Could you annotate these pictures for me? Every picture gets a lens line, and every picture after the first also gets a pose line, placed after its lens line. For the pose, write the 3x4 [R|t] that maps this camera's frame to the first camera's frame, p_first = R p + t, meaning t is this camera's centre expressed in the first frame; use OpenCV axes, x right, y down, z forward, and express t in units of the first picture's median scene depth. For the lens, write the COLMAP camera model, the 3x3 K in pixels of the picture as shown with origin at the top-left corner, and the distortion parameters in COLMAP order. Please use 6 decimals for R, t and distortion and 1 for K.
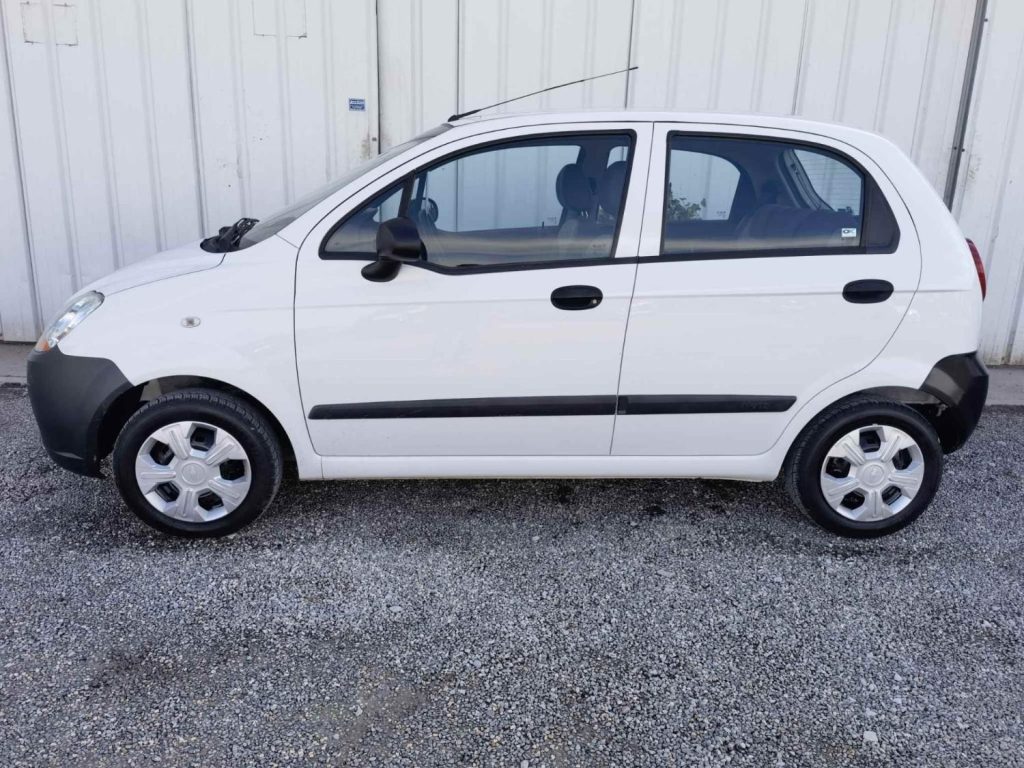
lens RADIAL K [[841.3, 0, 512.6], [0, 841.3, 383.0], [0, 0, 1]] dist [0.034094, 0.002604]
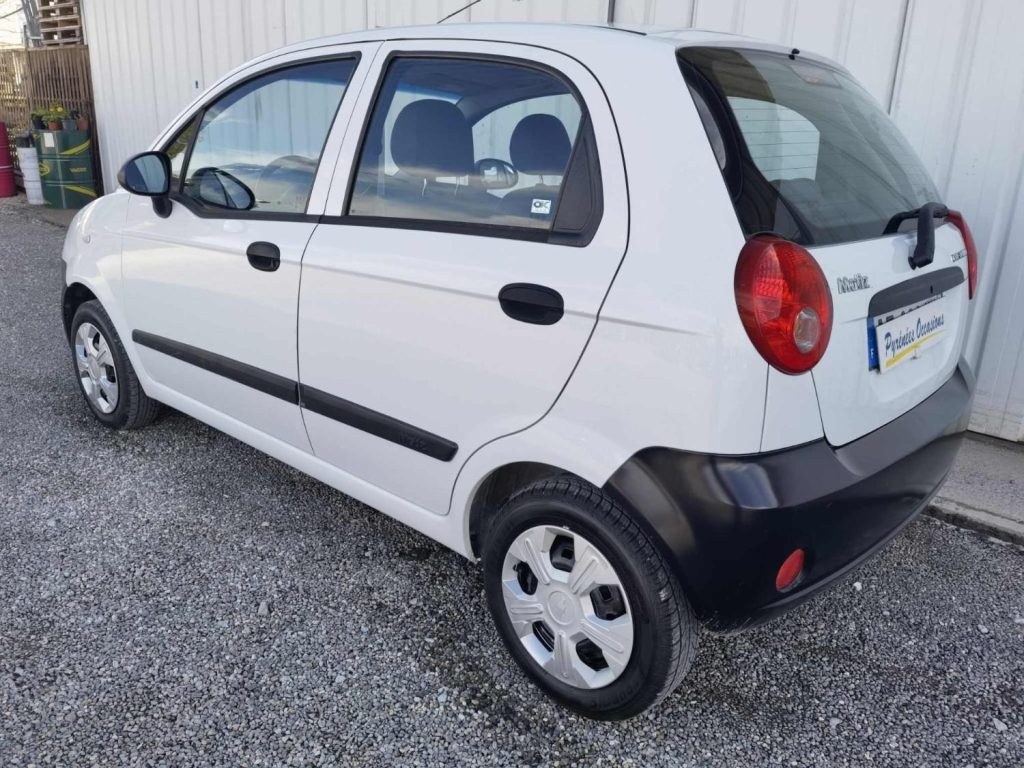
lens RADIAL K [[841.3, 0, 512.6], [0, 841.3, 383.0], [0, 0, 1]] dist [0.034094, 0.002604]
pose [[0.683813, 0.215040, -0.697250, 0.838466], [-0.207374, 0.973456, 0.096848, -0.107741], [0.699569, 0.078366, 0.710255, 0.559724]]
